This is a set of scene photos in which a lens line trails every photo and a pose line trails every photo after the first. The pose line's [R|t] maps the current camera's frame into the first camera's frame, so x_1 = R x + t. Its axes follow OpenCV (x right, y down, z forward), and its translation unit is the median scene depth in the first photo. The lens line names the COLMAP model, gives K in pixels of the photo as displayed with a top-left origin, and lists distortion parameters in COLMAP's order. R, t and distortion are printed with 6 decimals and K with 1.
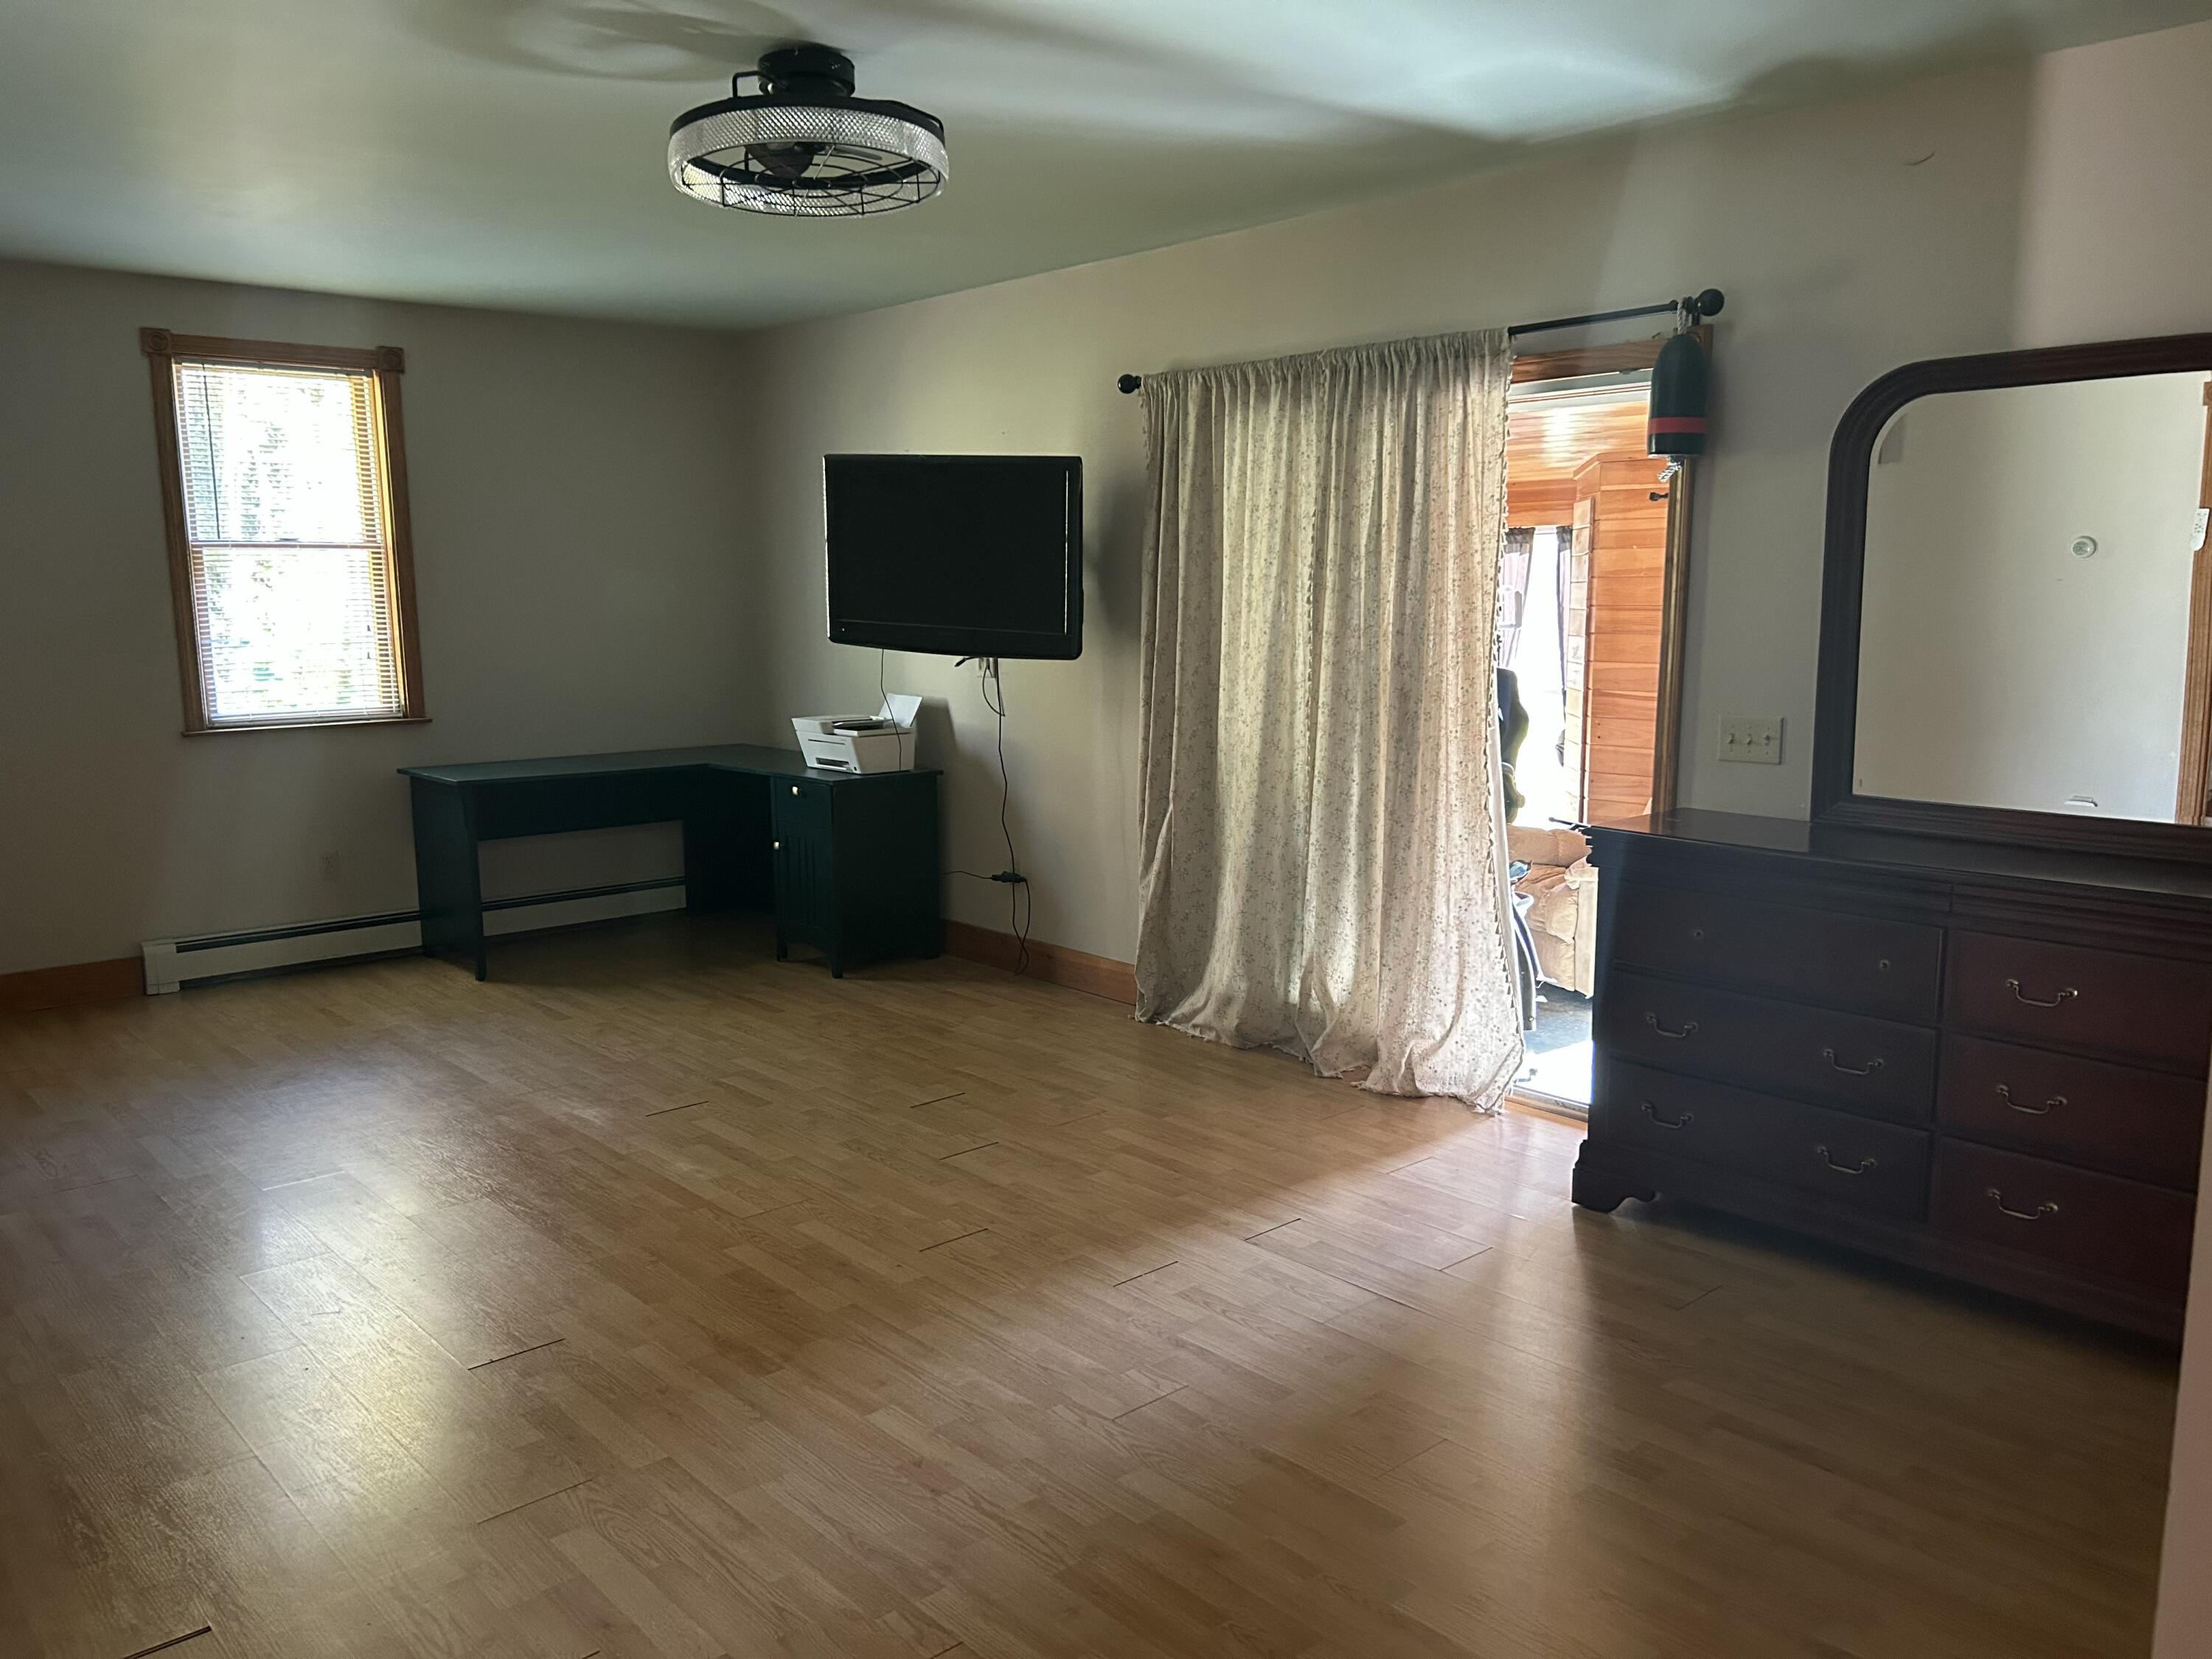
lens RADIAL K [[1669.8, 0, 1114.7], [0, 1669.8, 835.7], [0, 0, 1]] dist [0.096260, -0.140485]
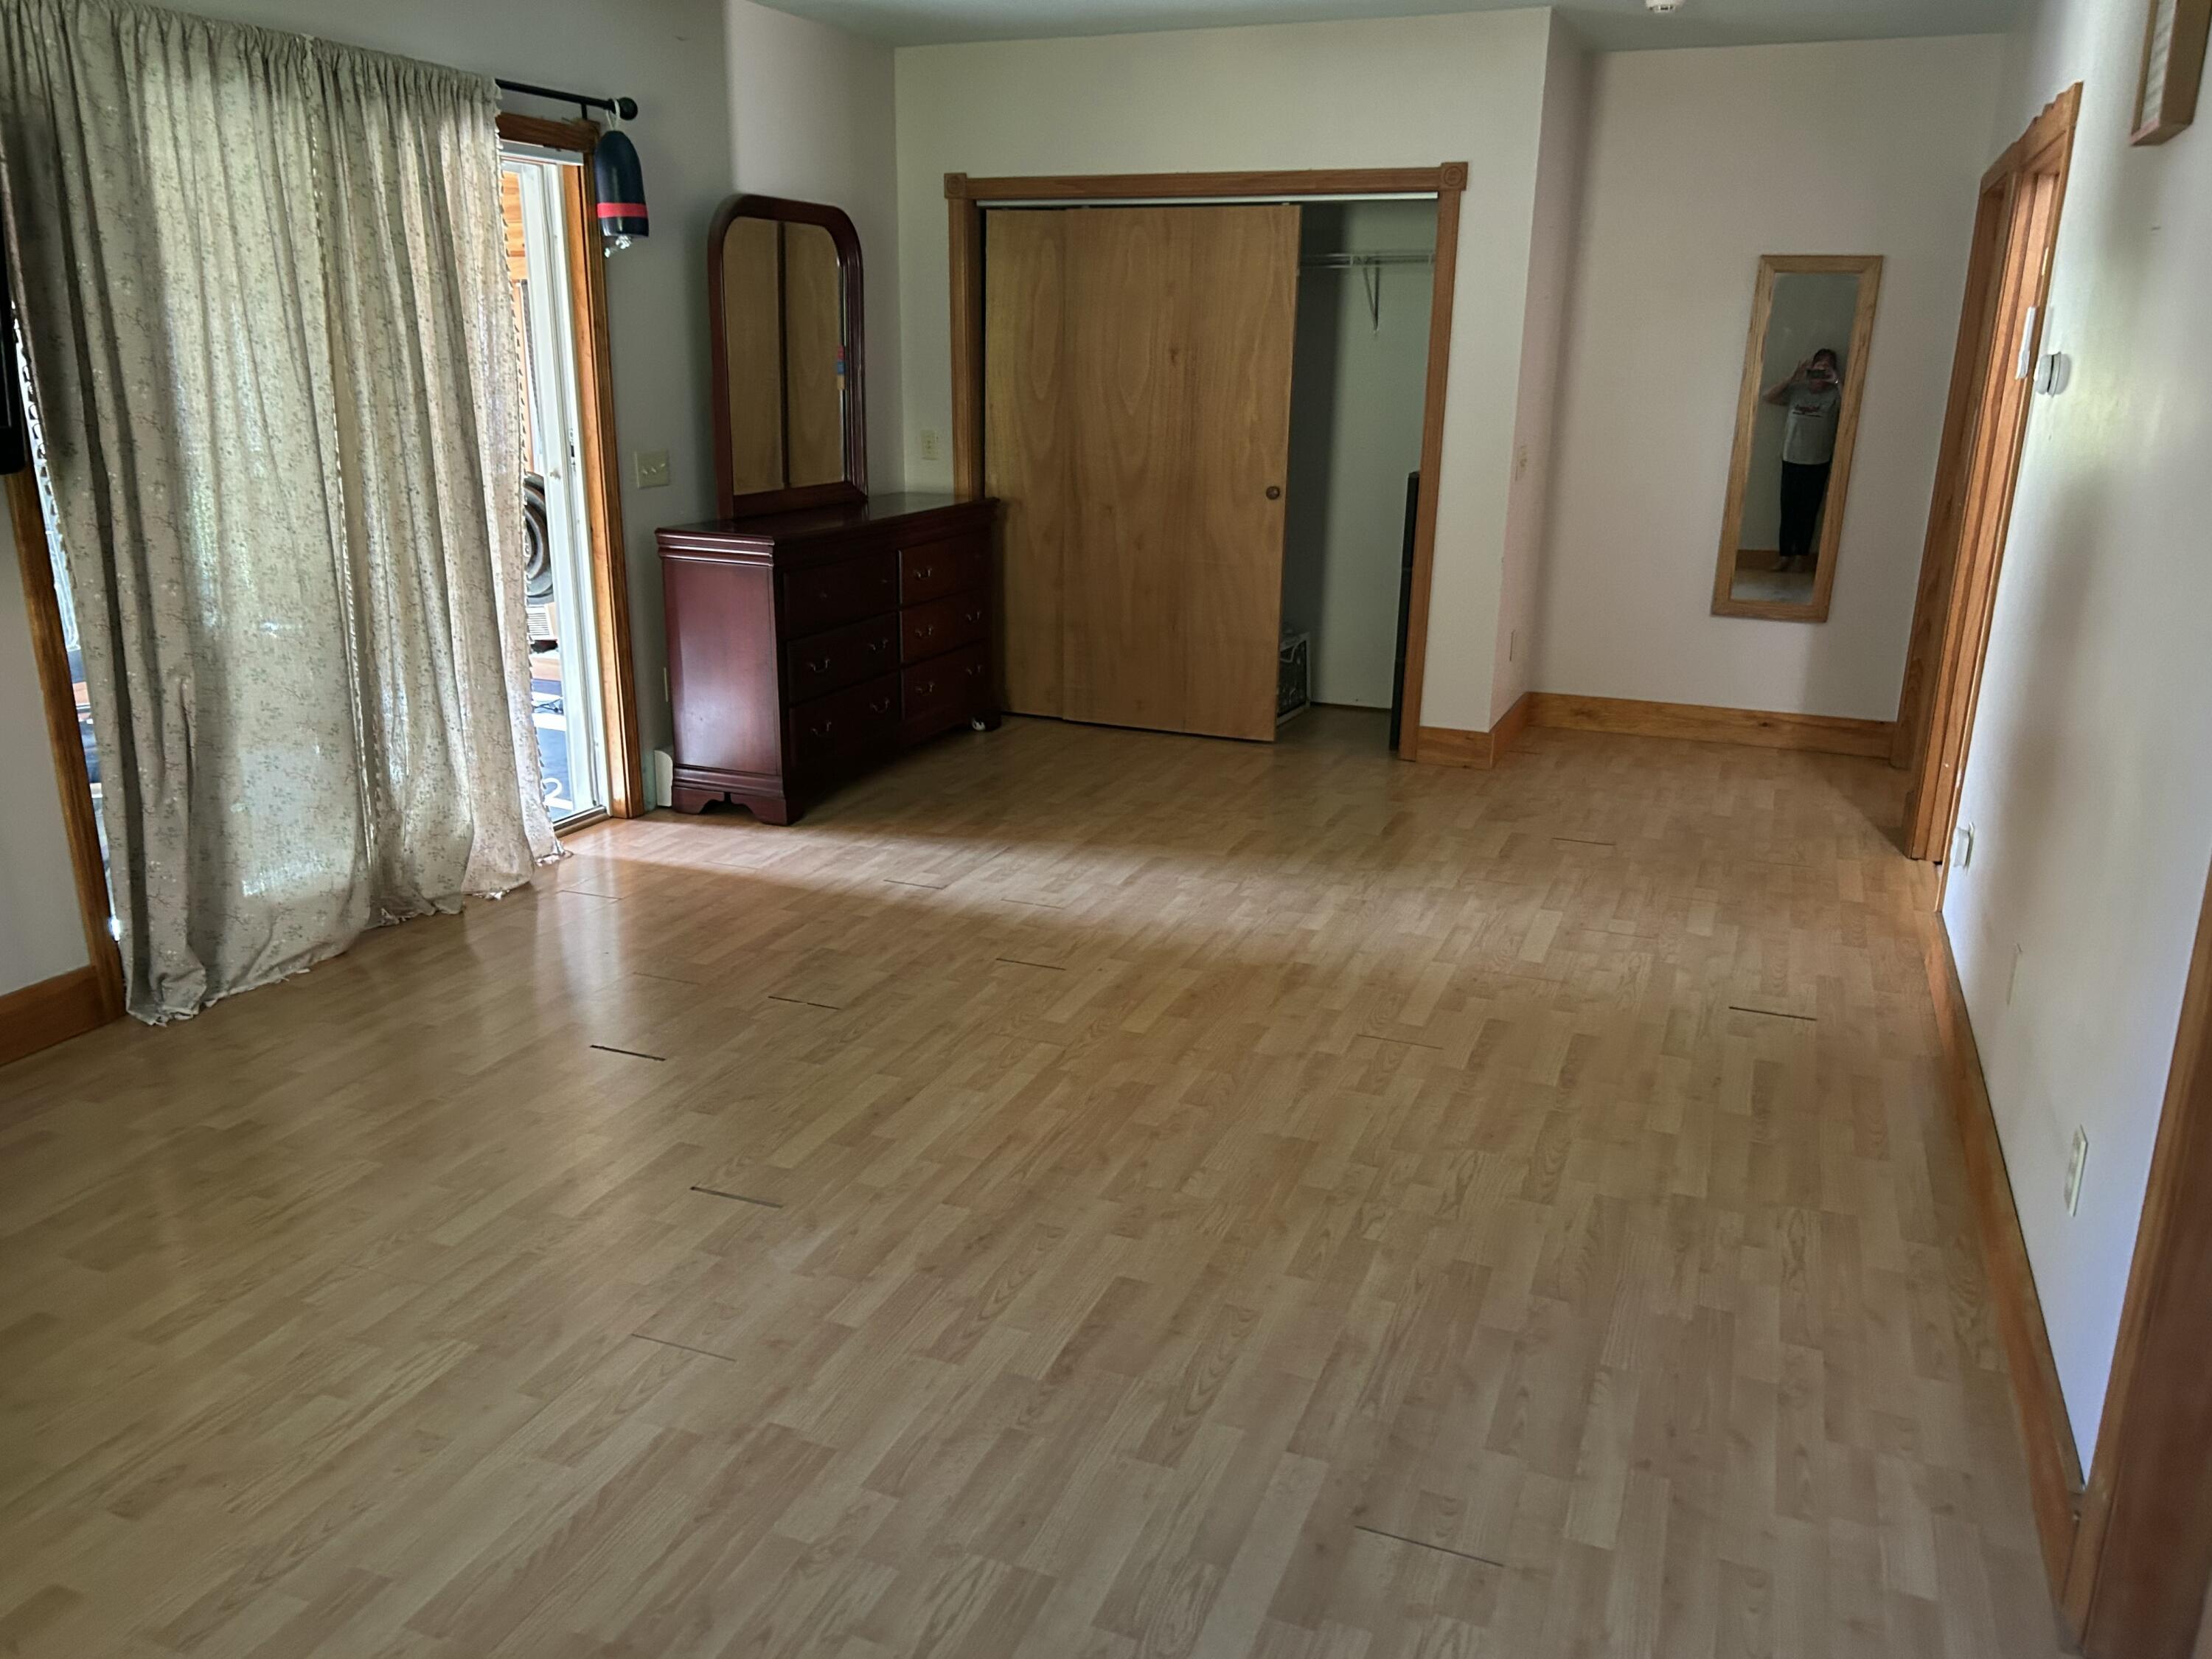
lens RADIAL K [[1669.8, 0, 1114.7], [0, 1669.8, 835.7], [0, 0, 1]] dist [0.096260, -0.140485]
pose [[-0.441817, -0.250693, 0.861365, -1.099500], [0.129840, 0.932182, 0.337902, -0.211305], [-0.887659, 0.261130, -0.379305, 1.420541]]
